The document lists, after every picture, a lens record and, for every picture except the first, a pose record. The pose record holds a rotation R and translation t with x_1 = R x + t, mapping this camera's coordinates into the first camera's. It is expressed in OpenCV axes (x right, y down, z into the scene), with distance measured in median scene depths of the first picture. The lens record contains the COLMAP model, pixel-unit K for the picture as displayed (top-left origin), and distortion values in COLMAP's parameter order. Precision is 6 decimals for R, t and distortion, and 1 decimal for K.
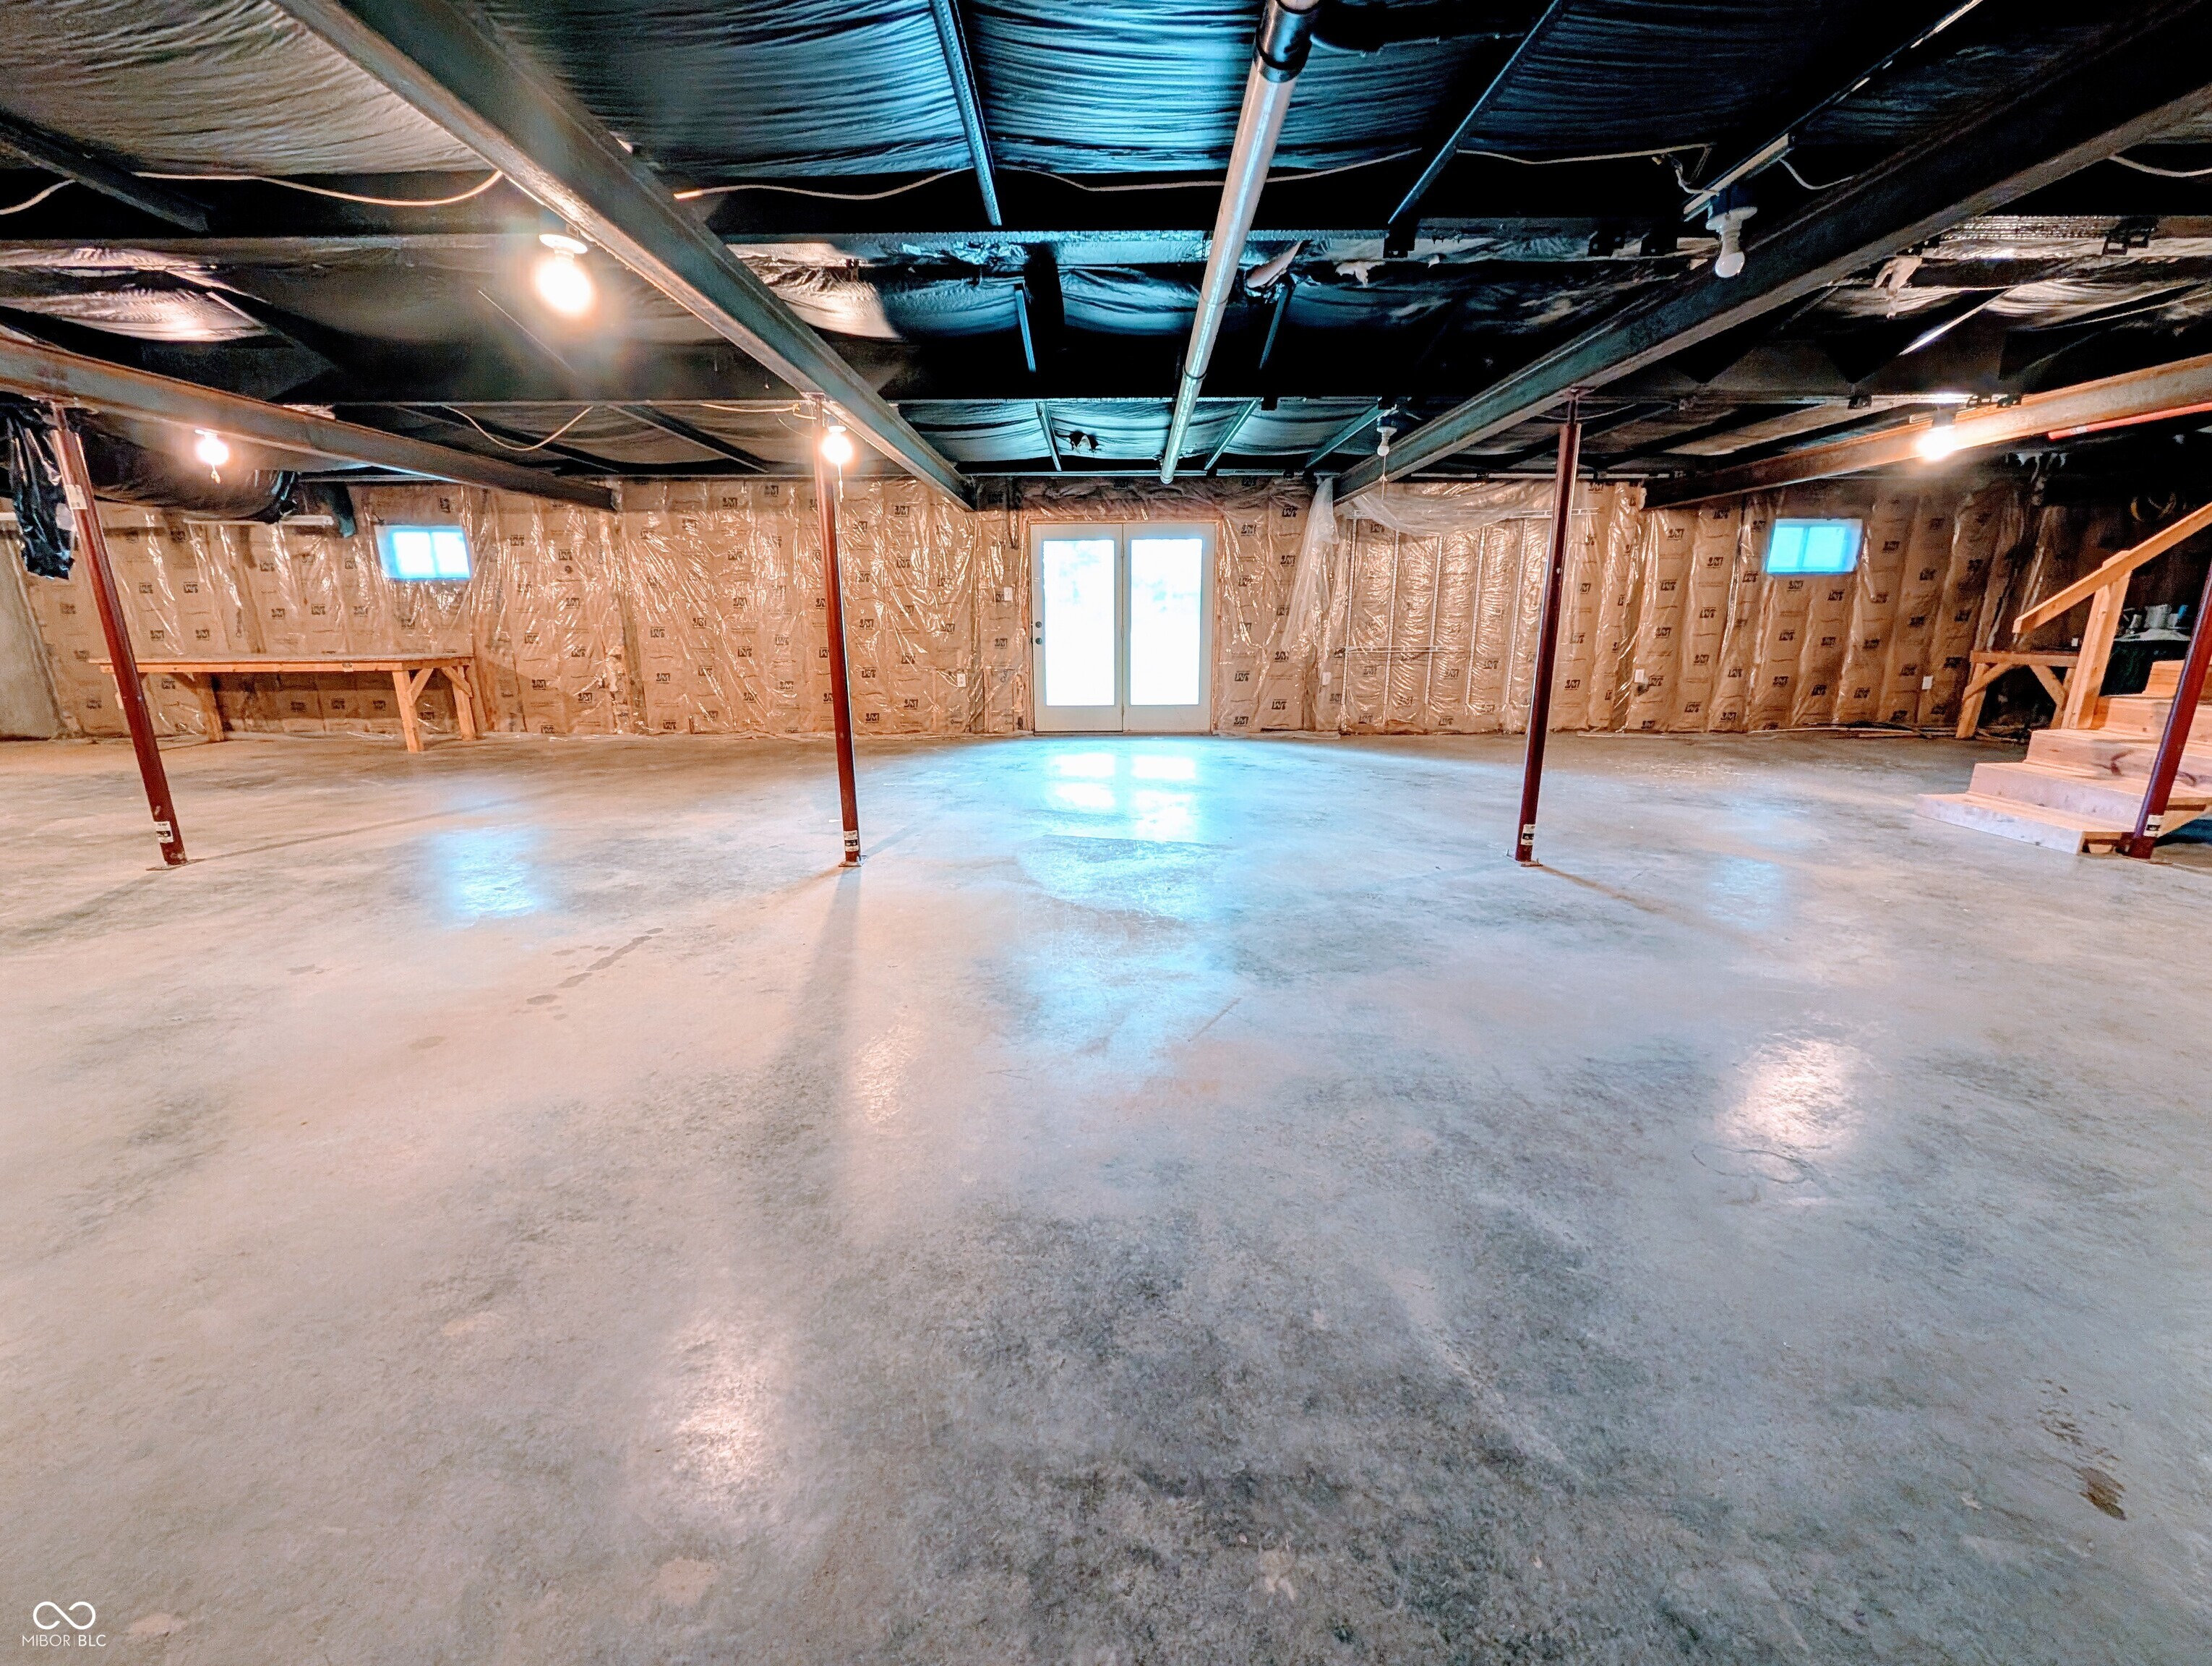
lens RADIAL K [[883.5, 0, 1093.6], [0, 883.5, 844.2], [0, 0, 1]] dist [0.001107, 0.000332]
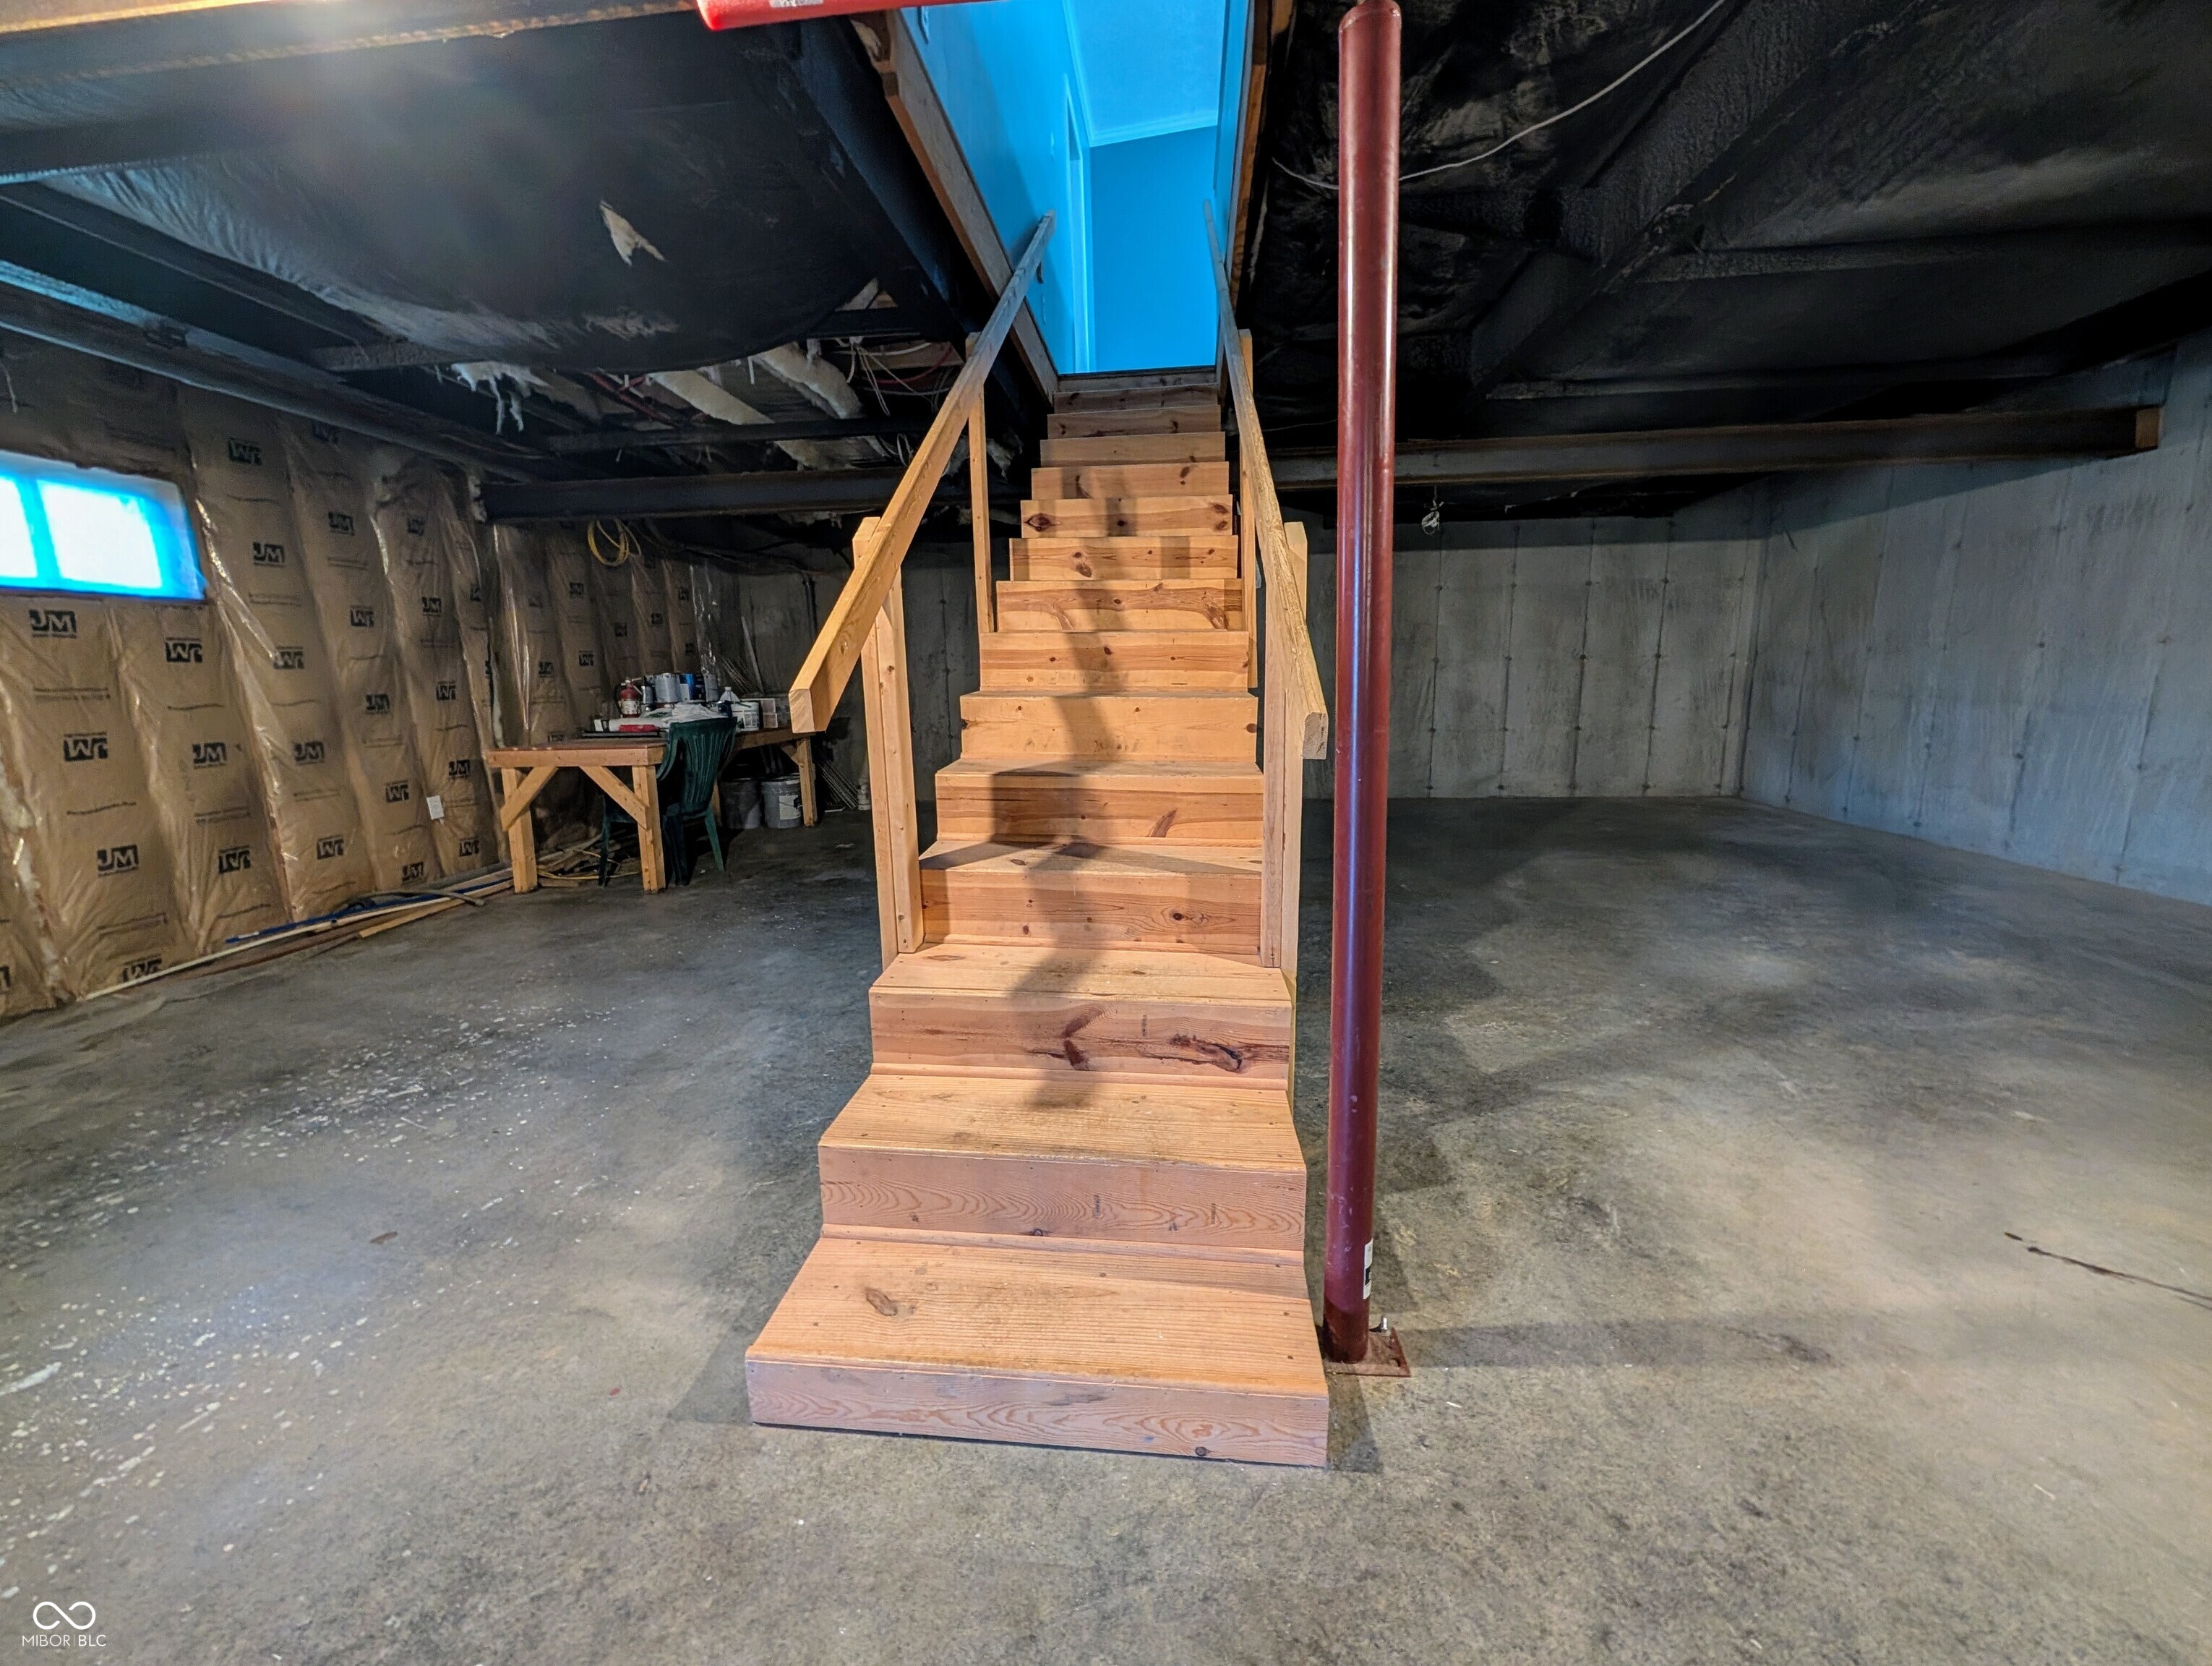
lens RADIAL K [[883.5, 0, 1093.6], [0, 883.5, 844.2], [0, 0, 1]] dist [0.001107, 0.000332]
pose [[0.136285, -0.185787, 0.973093, 0.454164], [0.273500, 0.951139, 0.143291, -0.128919], [-0.952168, 0.246613, 0.180439, 0.512887]]
